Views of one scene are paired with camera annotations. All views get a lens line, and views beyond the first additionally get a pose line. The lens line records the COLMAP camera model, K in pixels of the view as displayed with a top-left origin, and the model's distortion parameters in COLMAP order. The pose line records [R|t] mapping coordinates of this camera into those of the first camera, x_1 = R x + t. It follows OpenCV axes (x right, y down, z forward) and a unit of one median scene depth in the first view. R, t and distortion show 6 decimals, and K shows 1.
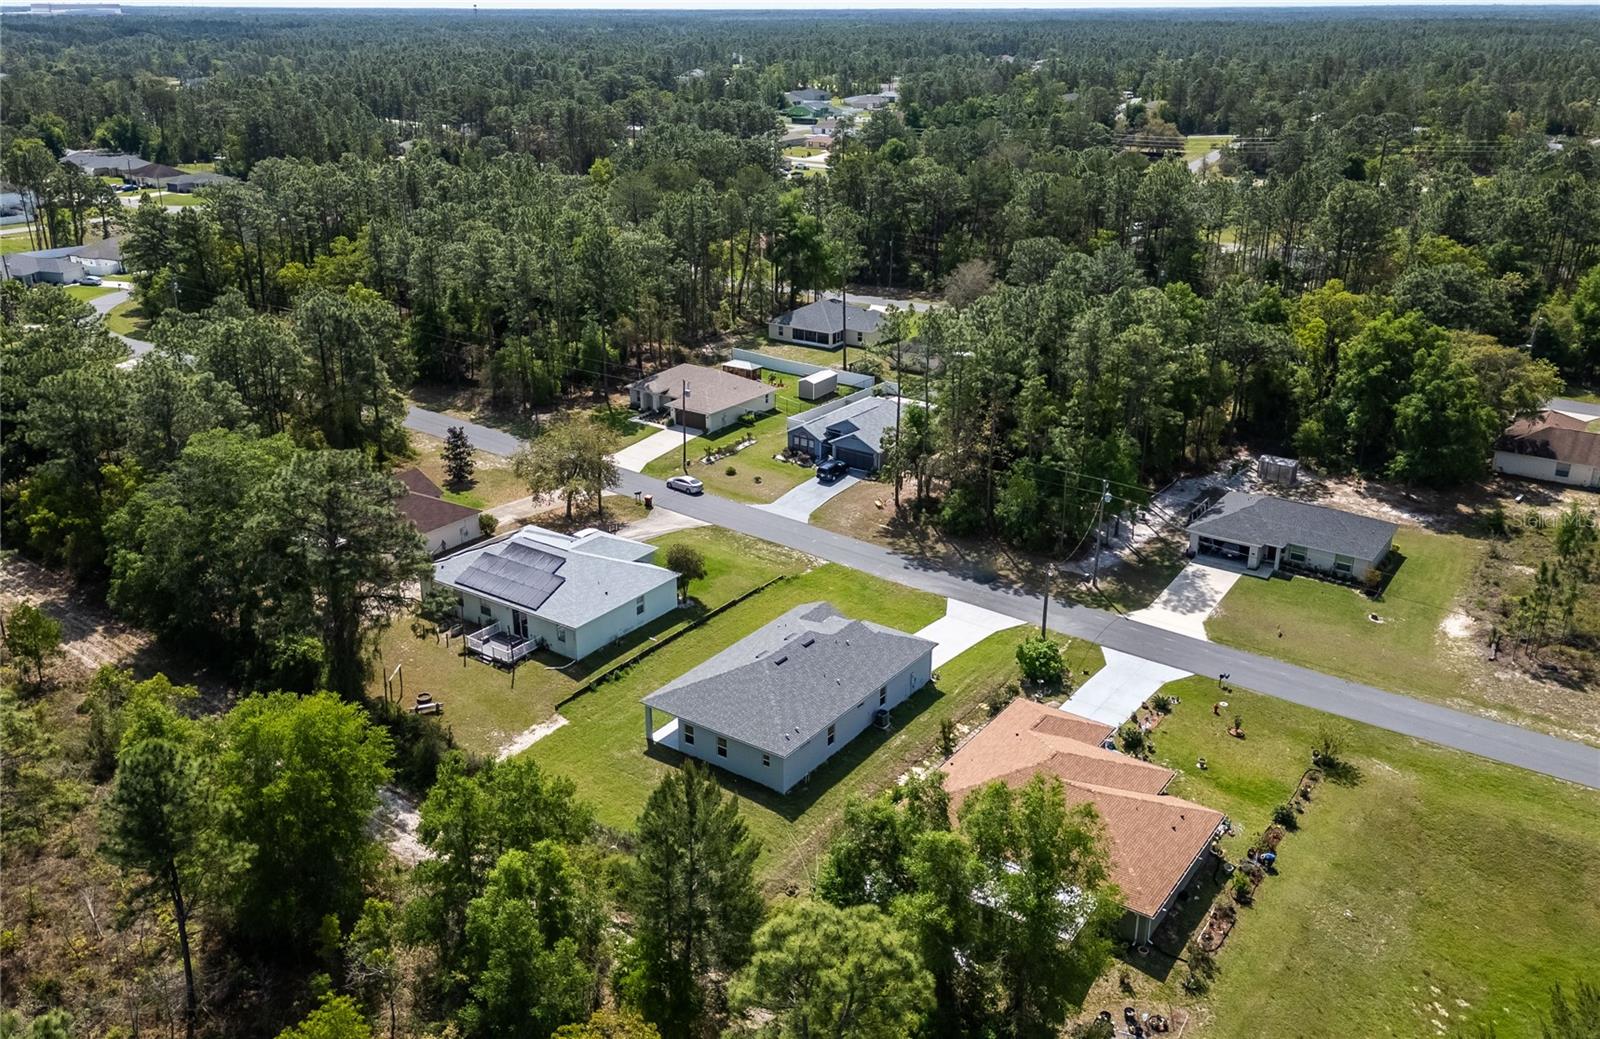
lens RADIAL K [[1302.4, 0, 757.0], [0, 1302.4, 520.8], [0, 0, 1]] dist [0.091521, -0.123832]
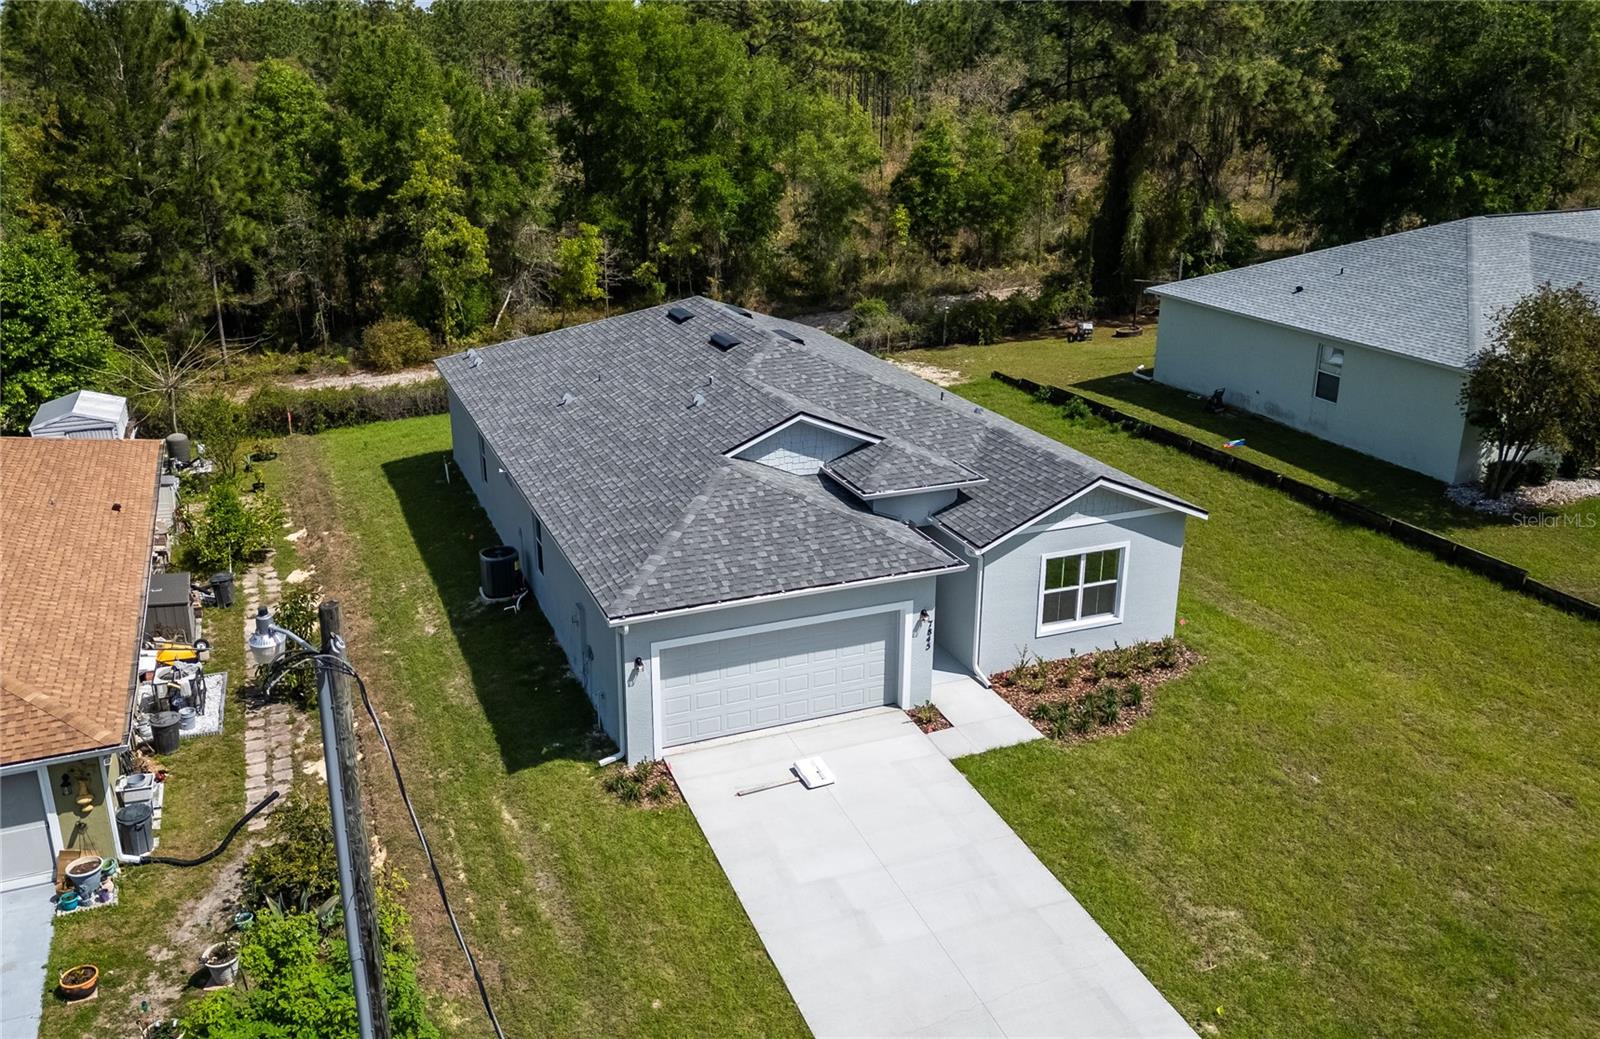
lens RADIAL K [[1302.4, 0, 757.0], [0, 1302.4, 520.8], [0, 0, 1]] dist [0.091521, -0.123832]
pose [[-0.531909, 0.298350, -0.792502, 0.240149], [-0.301993, 0.807506, 0.506689, -0.029405], [0.791121, 0.508843, -0.339420, 0.890552]]
